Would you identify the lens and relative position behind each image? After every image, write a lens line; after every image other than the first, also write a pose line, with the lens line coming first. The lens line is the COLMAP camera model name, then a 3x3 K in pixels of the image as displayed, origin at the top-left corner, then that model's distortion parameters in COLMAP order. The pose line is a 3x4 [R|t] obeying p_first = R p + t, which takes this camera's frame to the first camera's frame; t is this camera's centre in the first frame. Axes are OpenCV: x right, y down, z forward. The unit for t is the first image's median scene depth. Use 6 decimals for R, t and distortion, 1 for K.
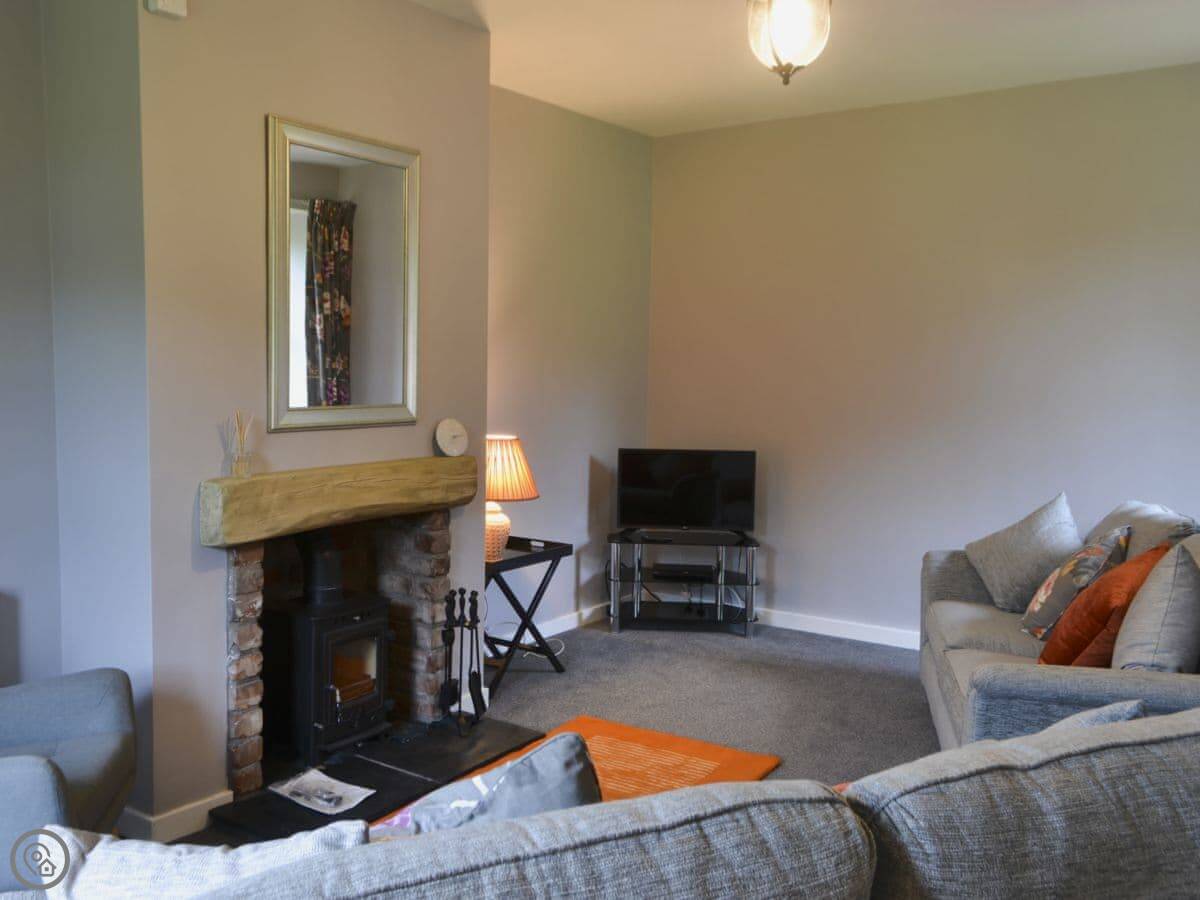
lens RADIAL K [[1067.1, 0, 600.0], [0, 1067.1, 450.0], [0, 0, 1]] dist [0.000318, 0.002926]
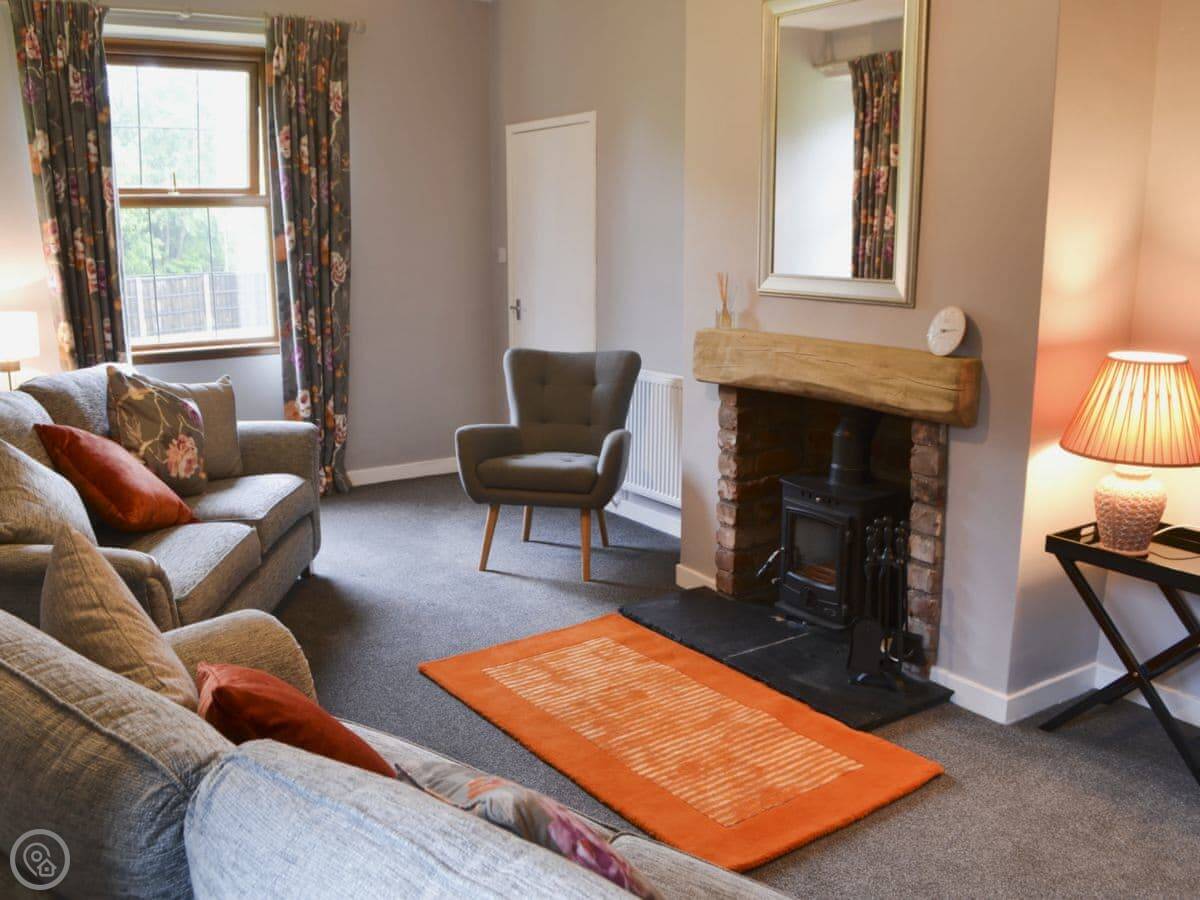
lens RADIAL K [[1067.1, 0, 600.0], [0, 1067.1, 450.0], [0, 0, 1]] dist [0.000318, 0.002926]
pose [[-0.352885, 0.181316, -0.917931, 0.799432], [-0.085361, 0.970715, 0.224558, -0.095486], [0.931765, 0.157599, -0.327073, 1.237957]]
